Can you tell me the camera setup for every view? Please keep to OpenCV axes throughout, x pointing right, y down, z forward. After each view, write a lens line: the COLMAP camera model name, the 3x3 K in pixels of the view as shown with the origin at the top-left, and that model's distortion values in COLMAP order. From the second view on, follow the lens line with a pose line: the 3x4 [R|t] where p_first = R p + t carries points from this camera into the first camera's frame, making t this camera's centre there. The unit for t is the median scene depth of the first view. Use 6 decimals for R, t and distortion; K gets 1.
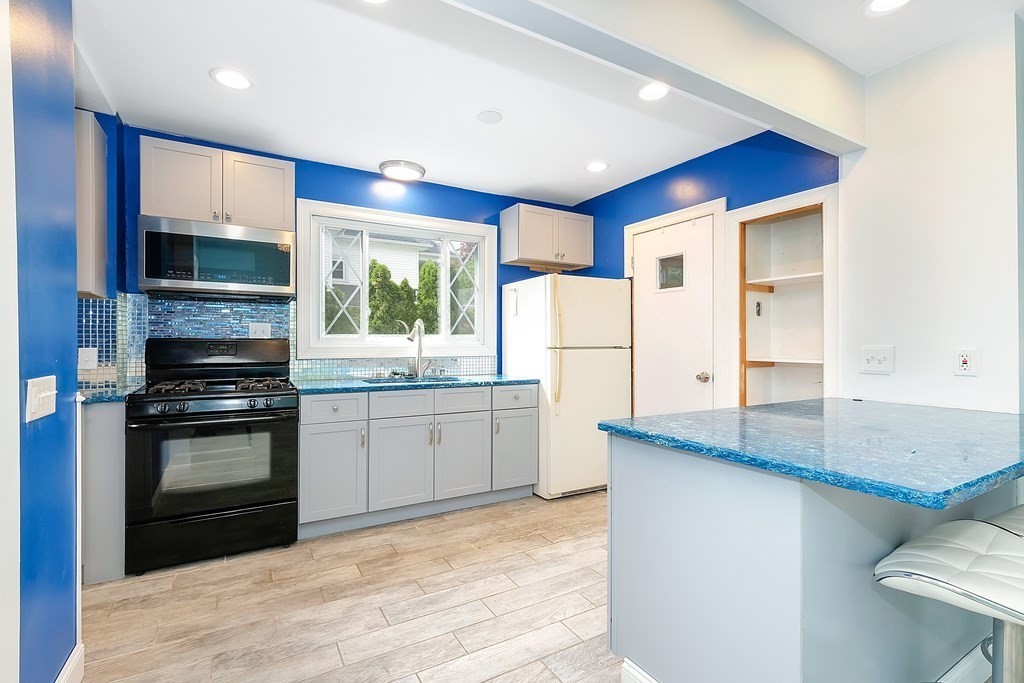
lens RADIAL K [[465.3, 0, 511.2], [0, 465.3, 341.7], [0, 0, 1]] dist [0.000392, -0.000248]
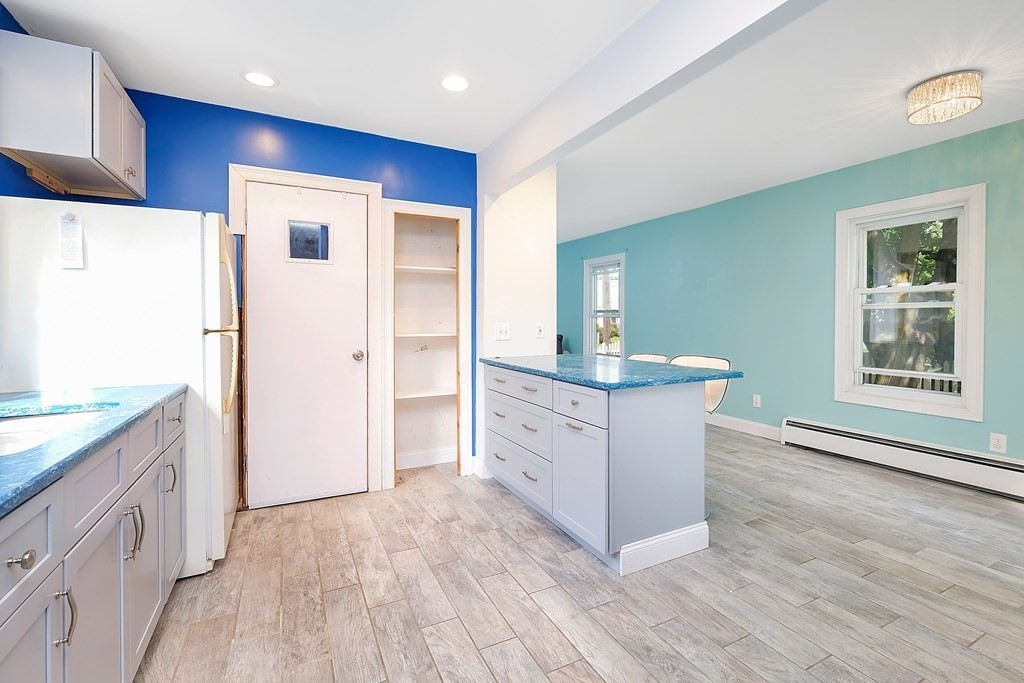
lens RADIAL K [[465.3, 0, 519.6], [0, 465.3, 323.7], [0, 0, 1]] dist [0.000392, -0.000248]
pose [[0.056715, -0.013153, 0.998304, -0.603602], [-0.002872, 0.999907, 0.013337, -0.006327], [-0.998386, -0.003623, 0.056672, 0.637059]]
